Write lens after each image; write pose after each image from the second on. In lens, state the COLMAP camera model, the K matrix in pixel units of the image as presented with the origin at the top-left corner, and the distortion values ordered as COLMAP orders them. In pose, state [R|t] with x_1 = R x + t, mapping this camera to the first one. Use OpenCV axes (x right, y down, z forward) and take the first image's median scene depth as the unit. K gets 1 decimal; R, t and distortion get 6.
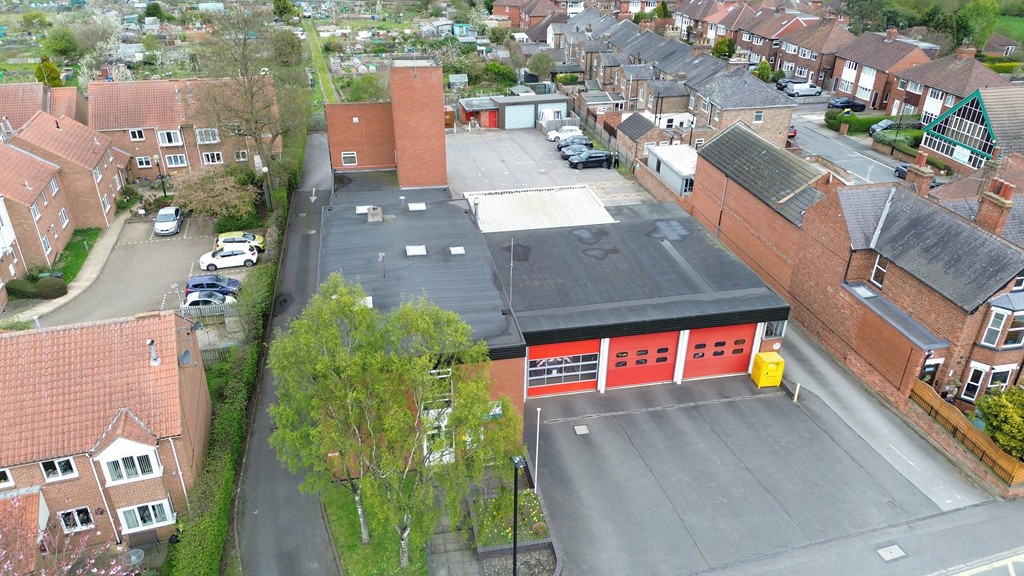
lens RADIAL K [[721.0, 0, 510.8], [0, 721.0, 285.3], [0, 0, 1]] dist [0.073316, -0.064126]
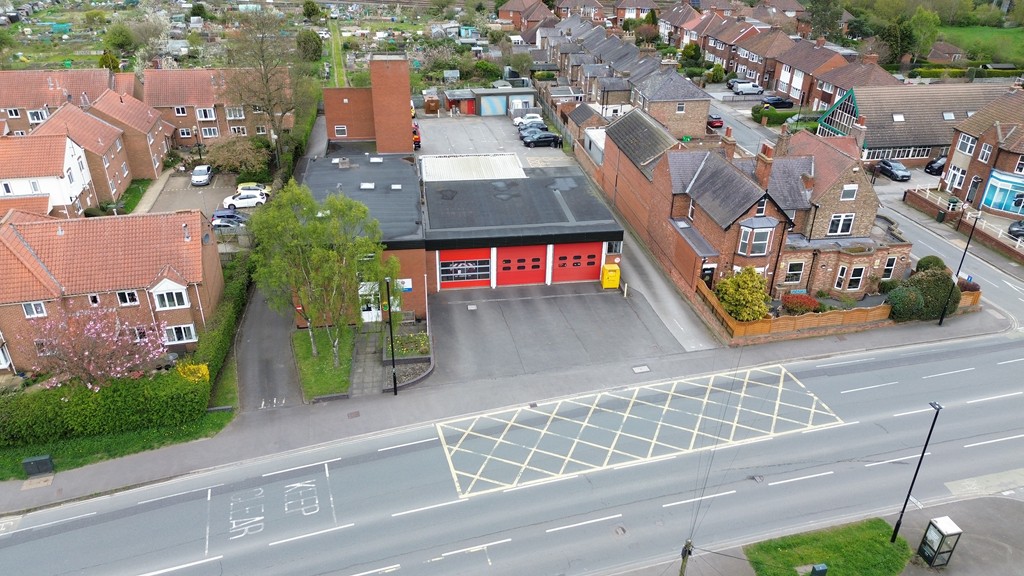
lens RADIAL K [[717.6, 0, 510.7], [0, 717.6, 285.4], [0, 0, 1]] dist [0.077569, -0.067266]
pose [[0.998685, 0.029550, -0.041882, 0.140858], [-0.029590, 0.999562, -0.000332, 0.091020], [0.041854, 0.001571, 0.999123, -0.272074]]
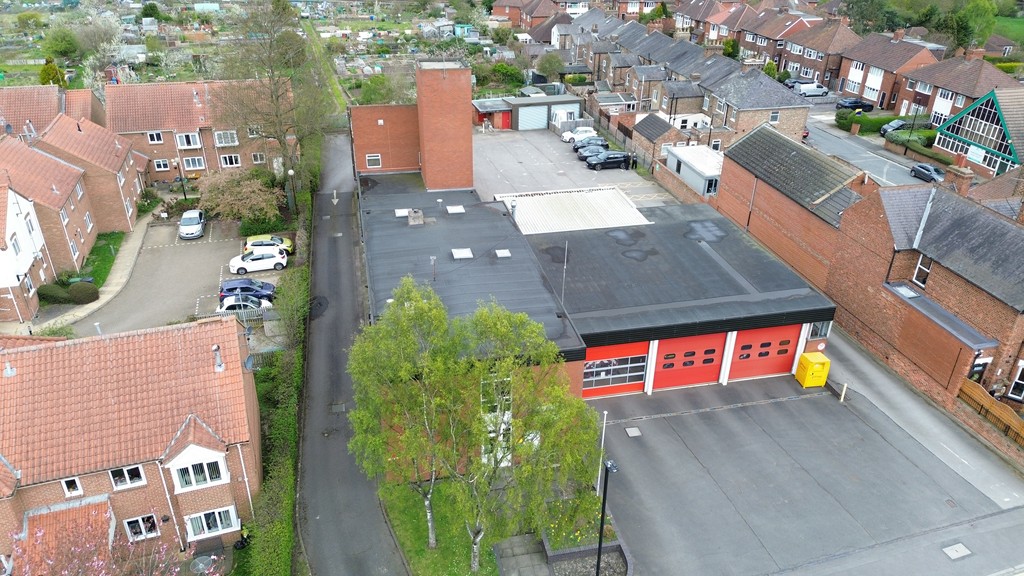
lens RADIAL K [[721.0, 0, 510.8], [0, 721.0, 285.3], [0, 0, 1]] dist [0.073316, -0.064126]
pose [[0.999833, -0.006434, 0.017090, -0.052142], [0.006432, 0.999979, 0.000195, -0.002520], [-0.017090, -0.000085, 0.999854, 0.000348]]
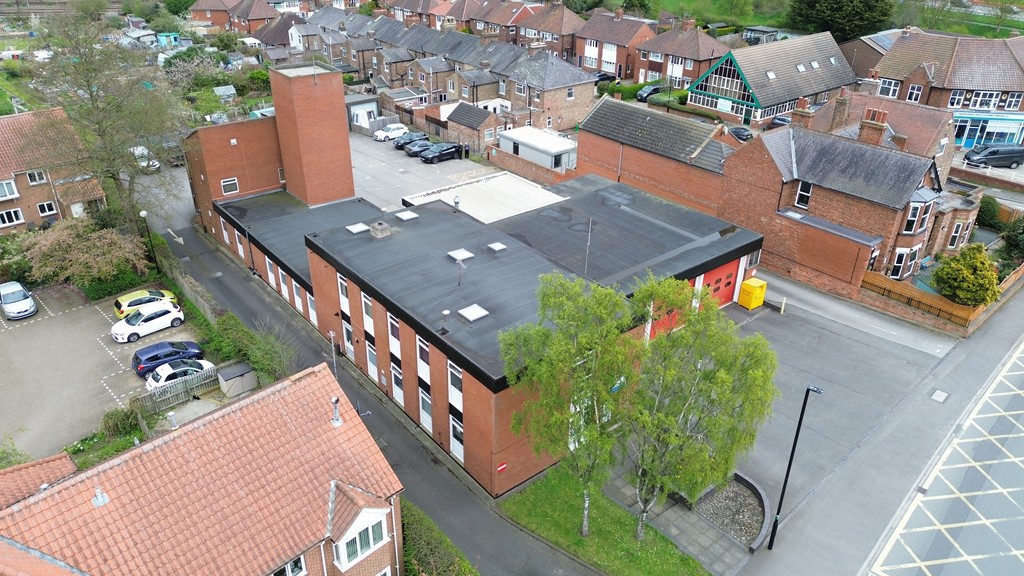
lens RADIAL K [[720.2, 0, 510.6], [0, 720.2, 285.3], [0, 0, 1]] dist [0.073230, -0.063454]
pose [[0.888878, -0.218186, 0.402854, -0.302550], [0.216929, 0.974937, 0.049381, -0.026199], [-0.403531, 0.043497, 0.913931, 0.054354]]
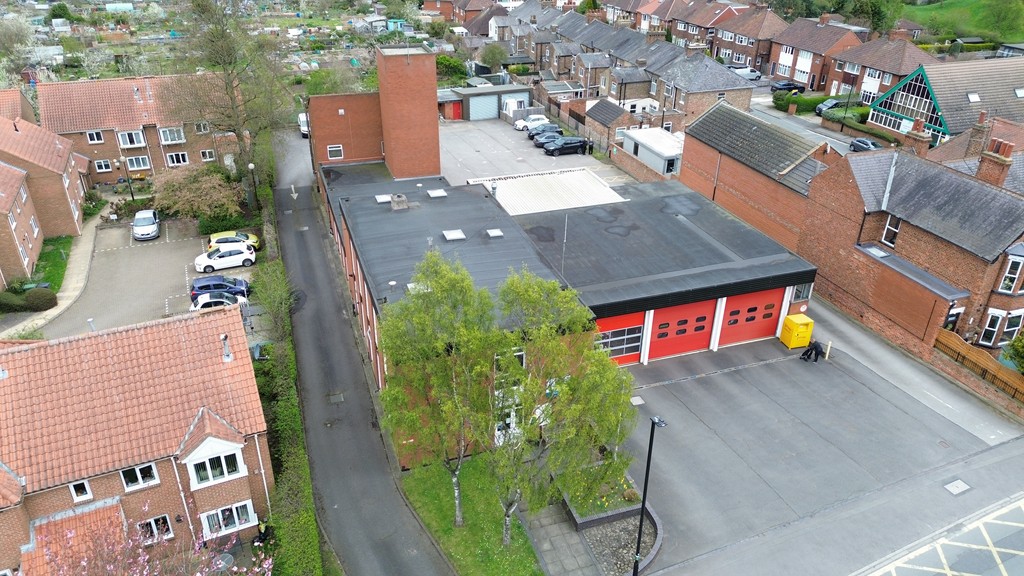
lens RADIAL K [[720.2, 0, 510.6], [0, 720.2, 285.3], [0, 0, 1]] dist [0.073230, -0.063454]
pose [[0.992058, -0.059621, 0.110756, -0.107484], [0.059475, 0.998219, 0.004627, 0.013534], [-0.110834, 0.001997, 0.993837, 0.005975]]
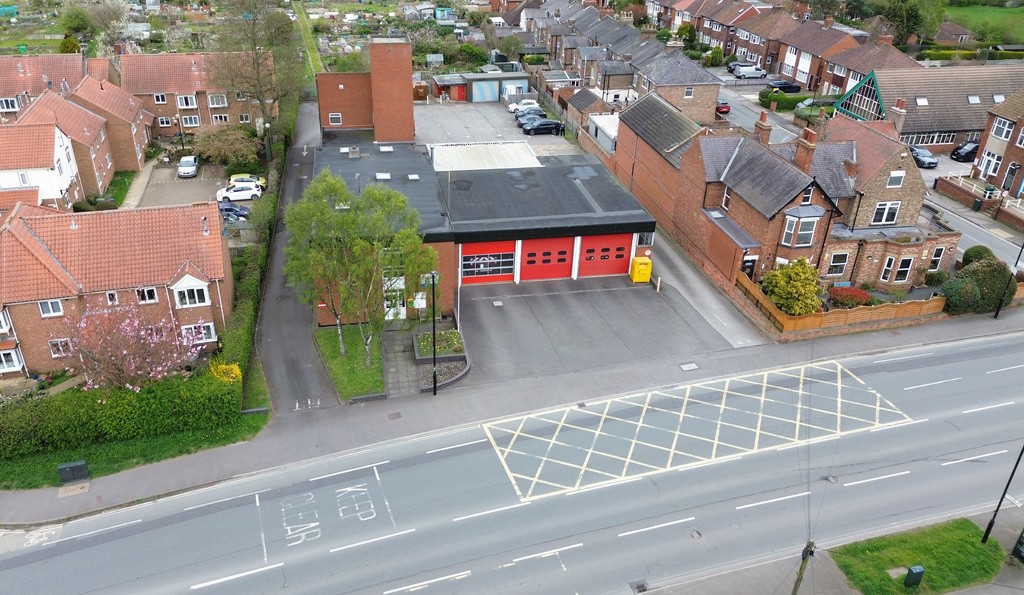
lens RADIAL K [[764.4, 0, 477.3], [0, 764.4, 286.2], [0, 0, 1]] dist [0.076381, -0.065673]
pose [[0.999279, 0.022515, -0.030577, 0.060798], [-0.022467, 0.999746, 0.001922, 0.097856], [0.030612, -0.001233, 0.999531, -0.281880]]
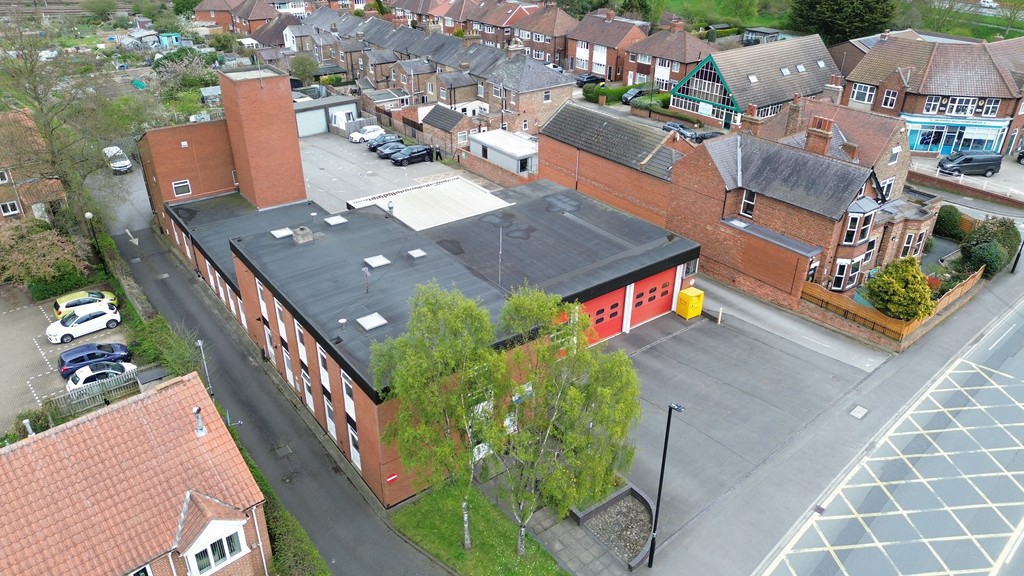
lens RADIAL K [[720.2, 0, 510.6], [0, 720.2, 285.3], [0, 0, 1]] dist [0.073230, -0.063454]
pose [[0.904572, -0.206685, 0.372868, -0.216243], [0.205332, 0.977711, 0.043824, -0.014267], [-0.373615, 0.036920, 0.926849, 0.021820]]
